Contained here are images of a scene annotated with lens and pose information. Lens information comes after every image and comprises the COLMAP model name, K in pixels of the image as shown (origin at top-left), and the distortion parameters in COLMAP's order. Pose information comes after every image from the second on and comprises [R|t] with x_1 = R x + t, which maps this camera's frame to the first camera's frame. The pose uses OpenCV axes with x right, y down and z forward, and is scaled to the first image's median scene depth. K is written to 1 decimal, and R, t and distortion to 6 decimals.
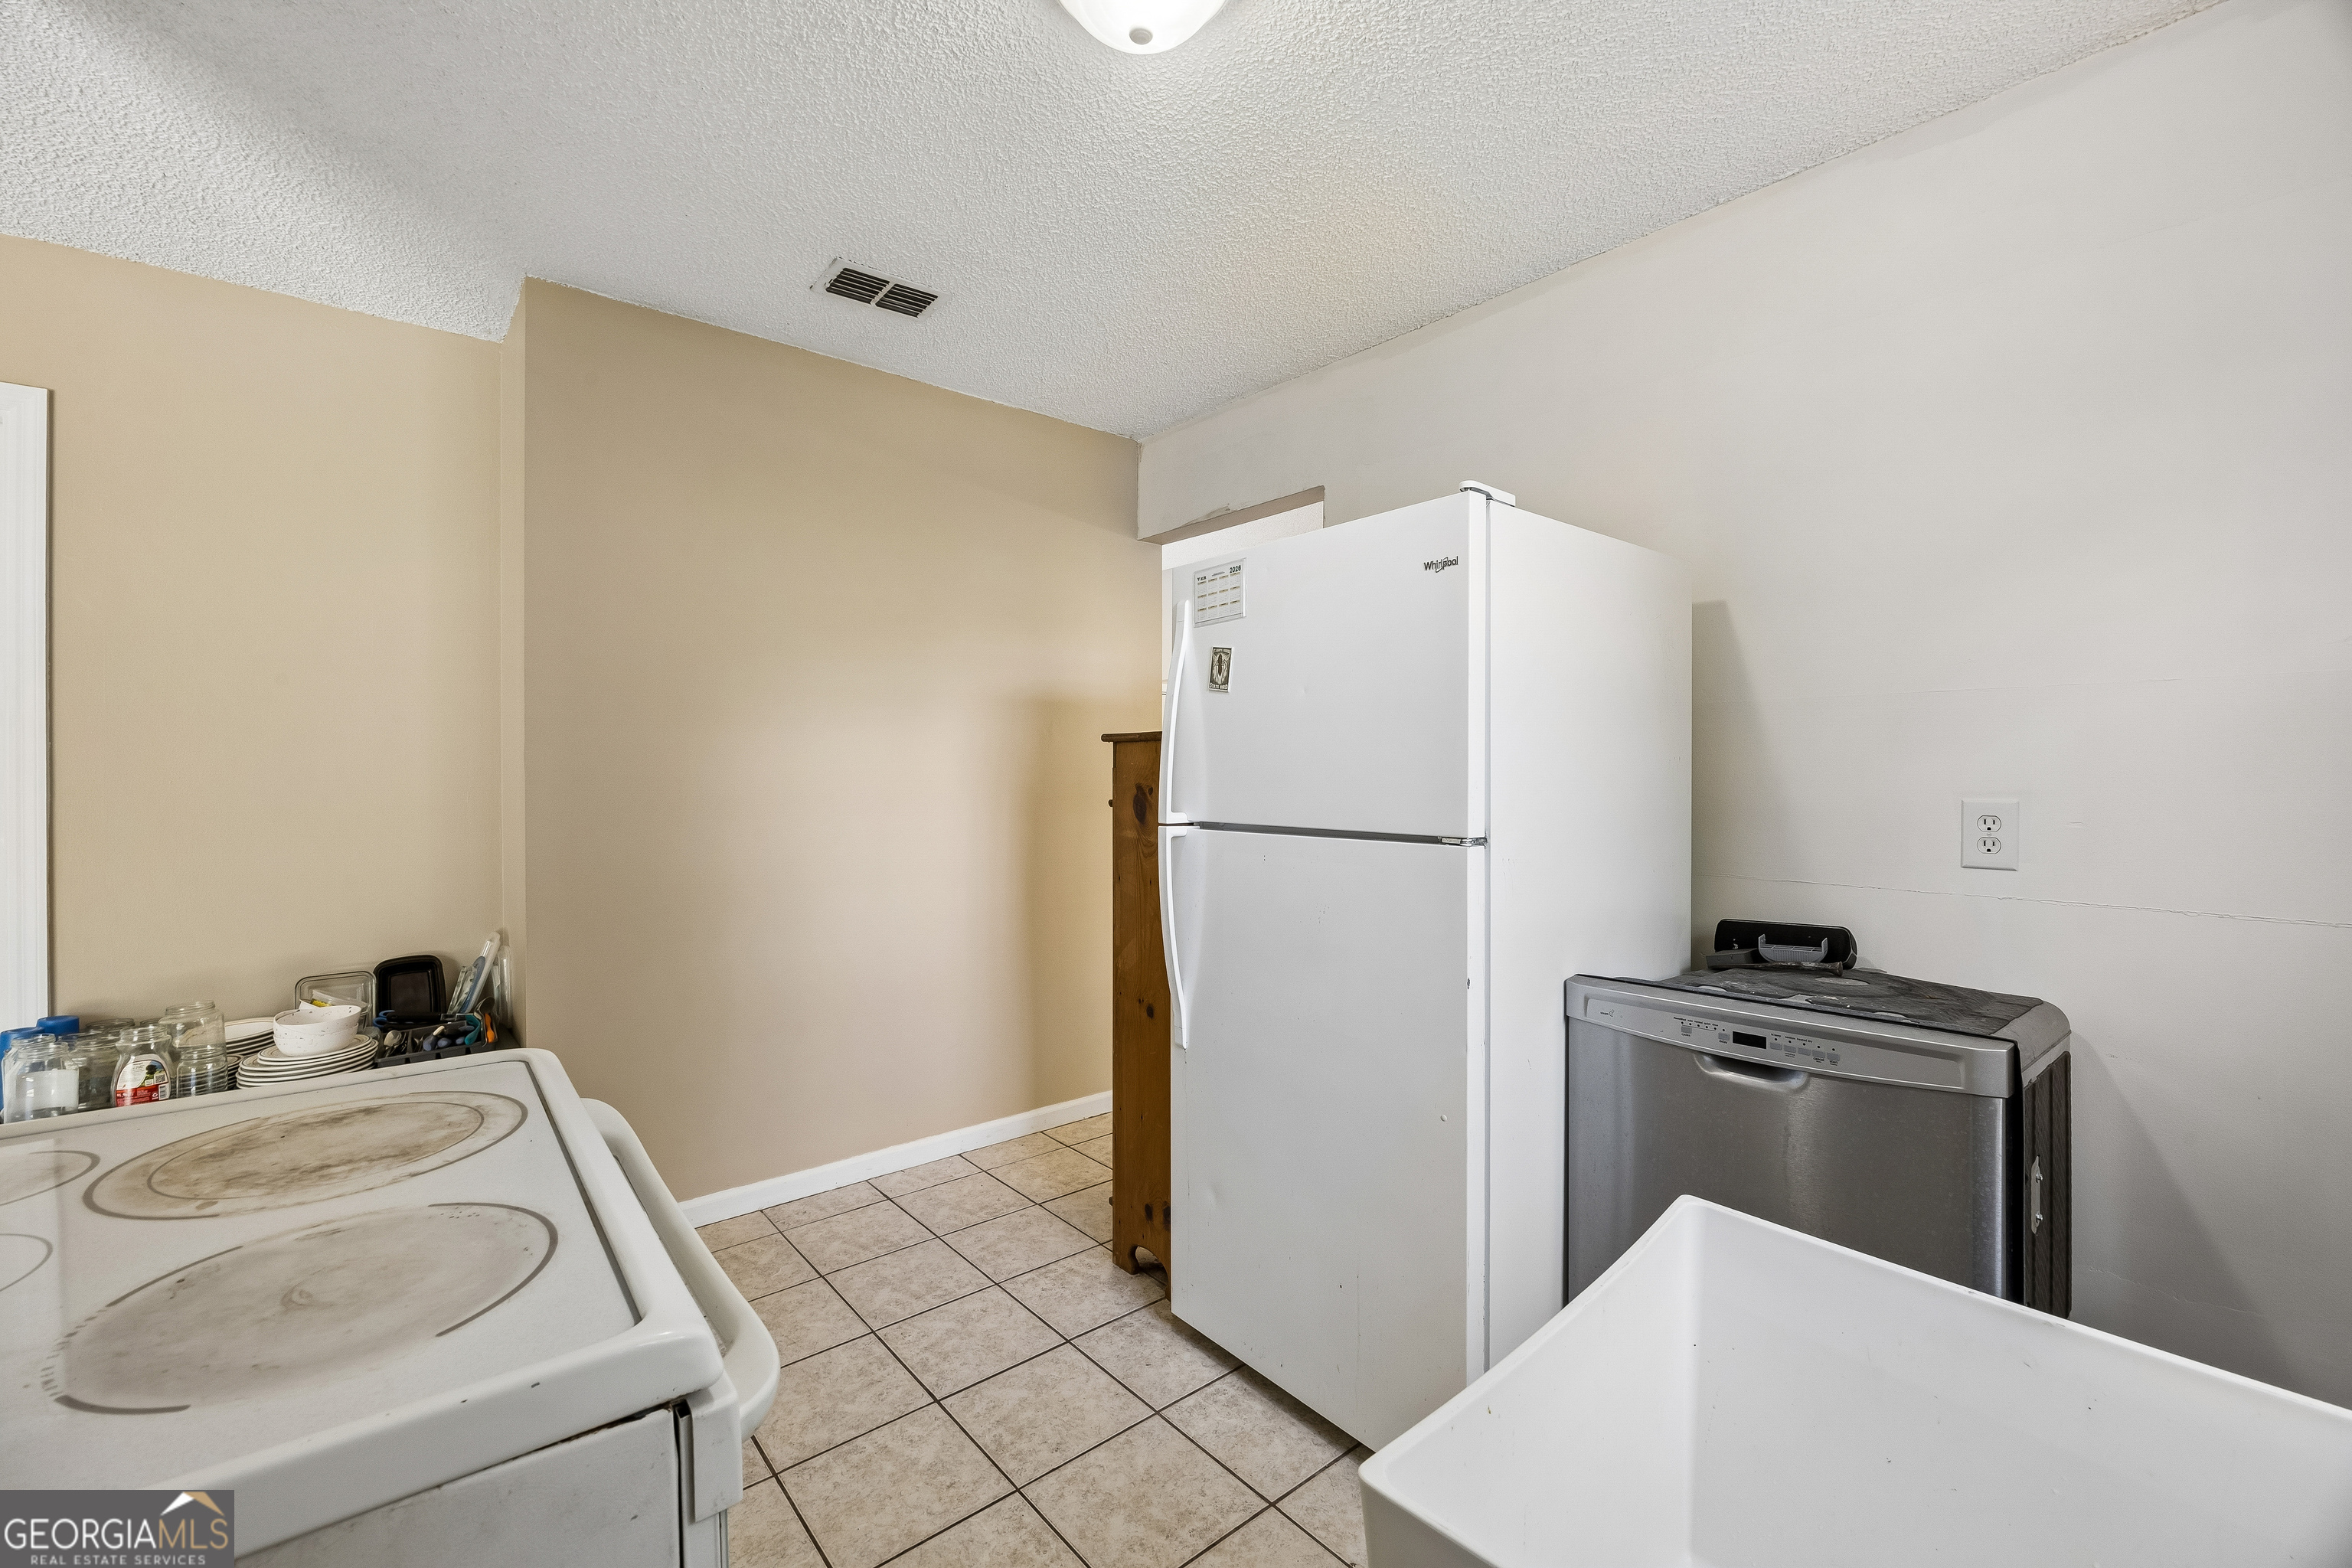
lens RADIAL K [[980.0, 0, 1189.9], [0, 980.0, 781.4], [0, 0, 1]] dist [-0.010643, 0.000372]
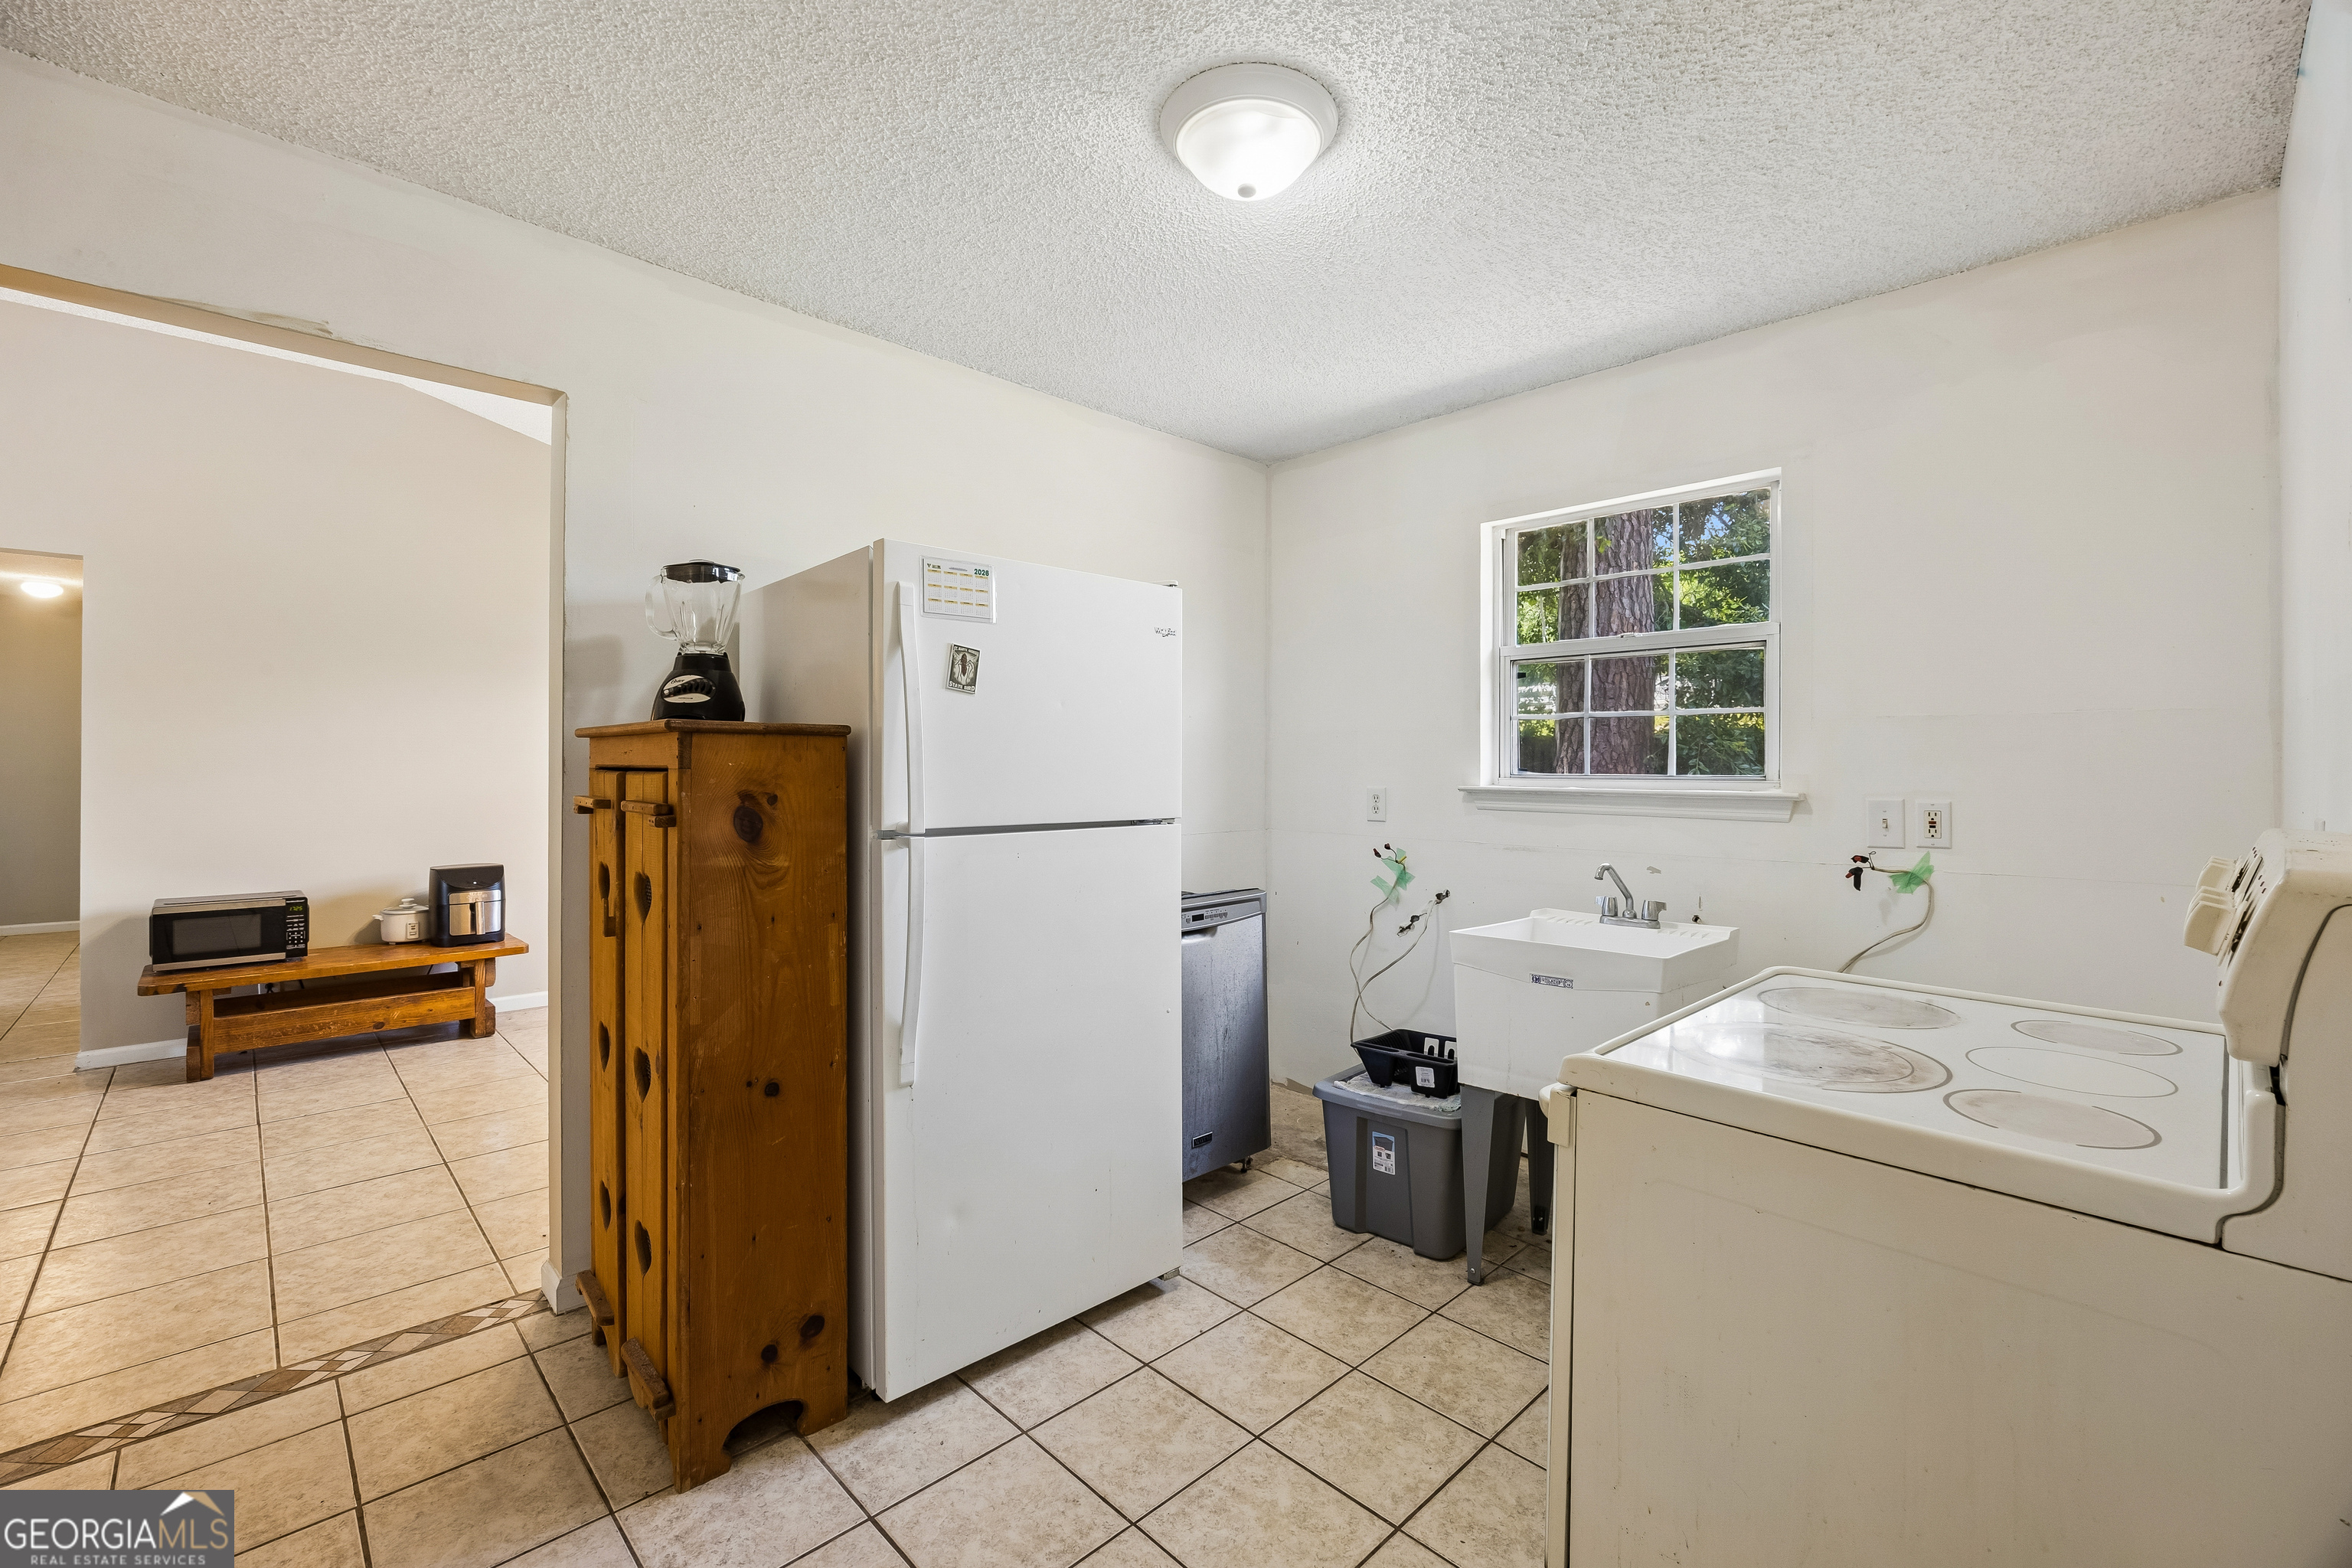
lens RADIAL K [[980.0, 0, 1187.3], [0, 980.0, 772.4], [0, 0, 1]] dist [-0.010643, 0.000372]
pose [[-0.069210, -0.004205, 0.997593, -0.951235], [0.005579, 0.999974, 0.004602, -0.015143], [-0.997587, 0.005884, -0.069184, 0.846021]]
